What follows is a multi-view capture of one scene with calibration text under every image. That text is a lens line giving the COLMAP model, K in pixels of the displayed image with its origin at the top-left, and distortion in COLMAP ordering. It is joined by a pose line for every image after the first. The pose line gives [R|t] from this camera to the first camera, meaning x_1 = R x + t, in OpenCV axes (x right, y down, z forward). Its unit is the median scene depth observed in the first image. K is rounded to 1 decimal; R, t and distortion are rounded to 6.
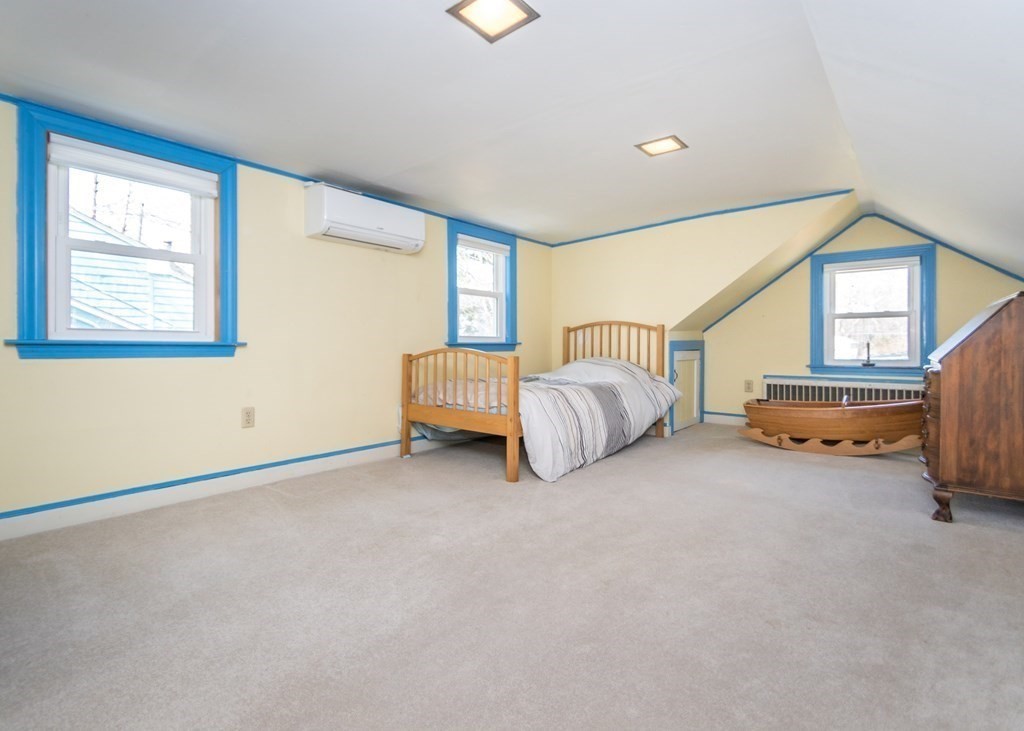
lens RADIAL K [[502.3, 0, 512.0], [0, 502.3, 365.5], [0, 0, 1]] dist [-0.003390, -0.000562]
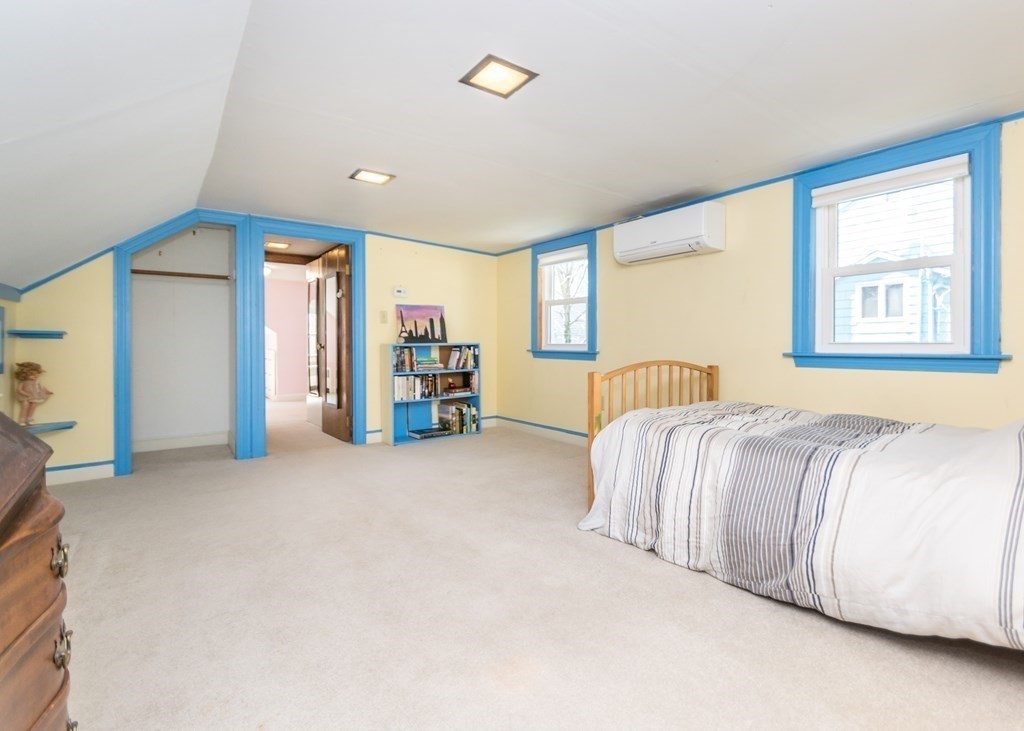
lens RADIAL K [[502.3, 0, 512.0], [0, 502.3, 365.5], [0, 0, 1]] dist [-0.003390, -0.000562]
pose [[-0.251760, 0.018120, -0.967620, 0.499458], [-0.048016, 0.998359, 0.031189, -0.023484], [0.966598, 0.054314, -0.250477, 0.612935]]
